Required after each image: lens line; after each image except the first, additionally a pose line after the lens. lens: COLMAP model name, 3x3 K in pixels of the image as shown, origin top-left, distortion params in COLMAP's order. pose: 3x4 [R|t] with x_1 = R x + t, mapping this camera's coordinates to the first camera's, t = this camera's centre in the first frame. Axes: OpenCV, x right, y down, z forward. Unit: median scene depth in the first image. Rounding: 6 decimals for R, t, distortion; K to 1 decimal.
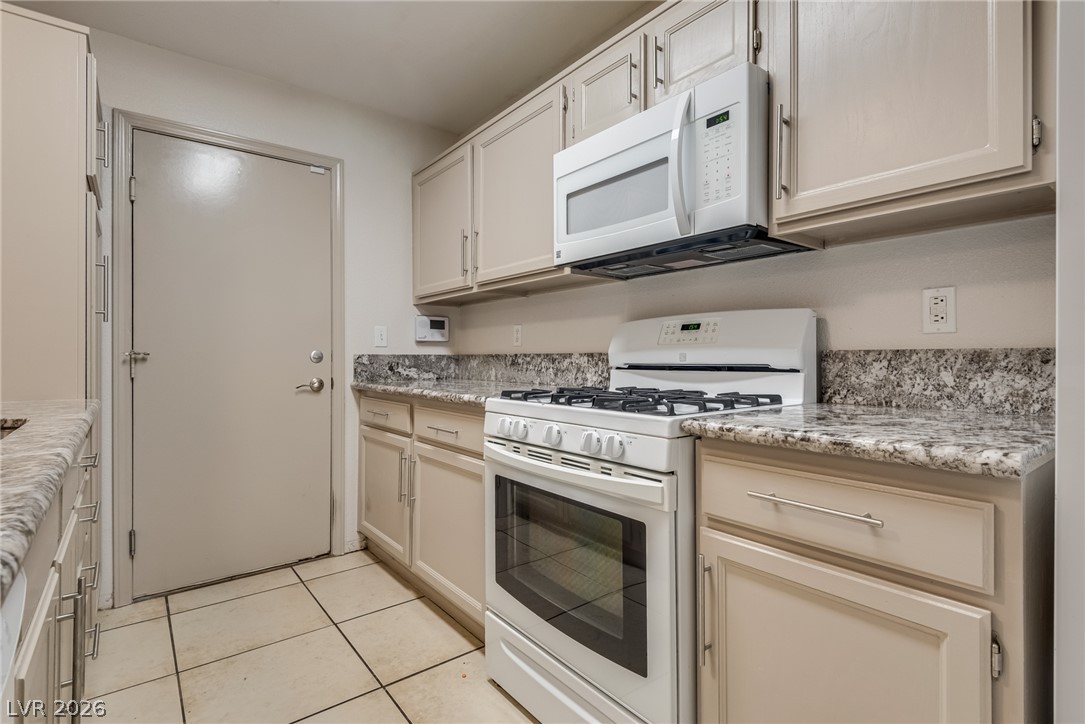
lens RADIAL K [[524.8, 0, 545.7], [0, 524.8, 351.8], [0, 0, 1]] dist [0.006457, -0.000513]
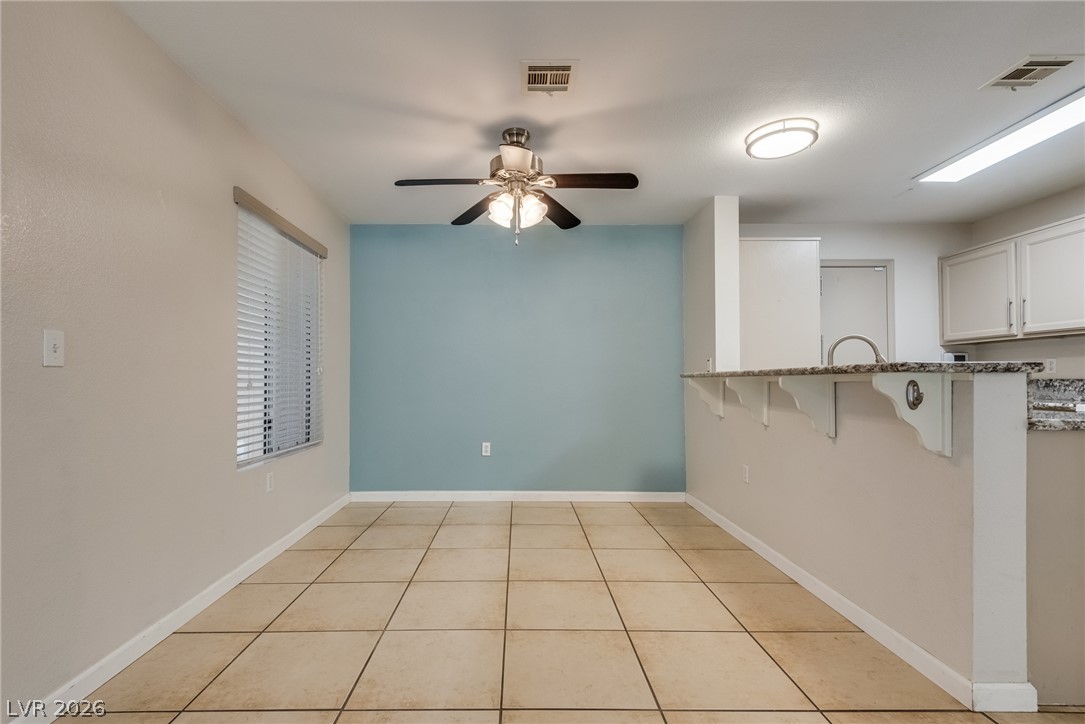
lens RADIAL K [[501.0, 0, 521.0], [0, 501.0, 369.2], [0, 0, 1]] dist [0.010843, -0.002981]
pose [[0.785220, -0.006704, -0.619181, -0.369511], [0.000976, 0.999954, -0.009588, -0.011902], [0.619216, 0.006925, 0.785190, -1.058985]]
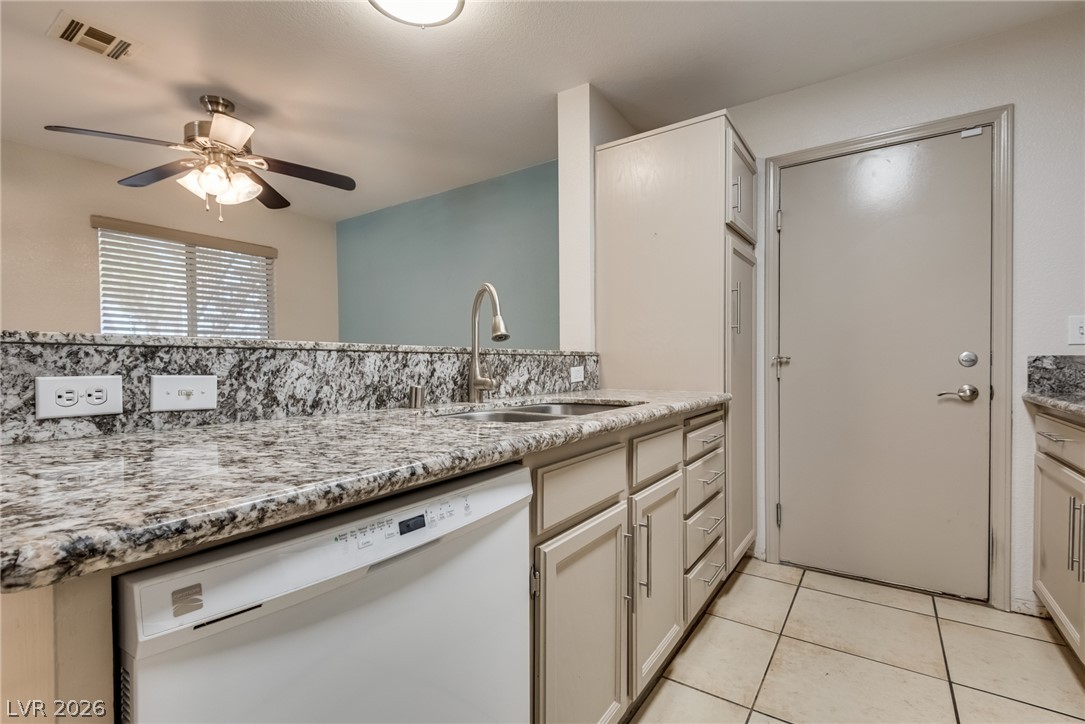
lens RADIAL K [[501.0, 0, 545.2], [0, 501.0, 366.3], [0, 0, 1]] dist [0.010843, -0.002981]
pose [[0.300161, 0.008648, -0.953849, 0.133477], [0.014179, 0.999808, 0.013527, -0.000087], [0.953783, -0.017585, 0.299981, 0.131376]]
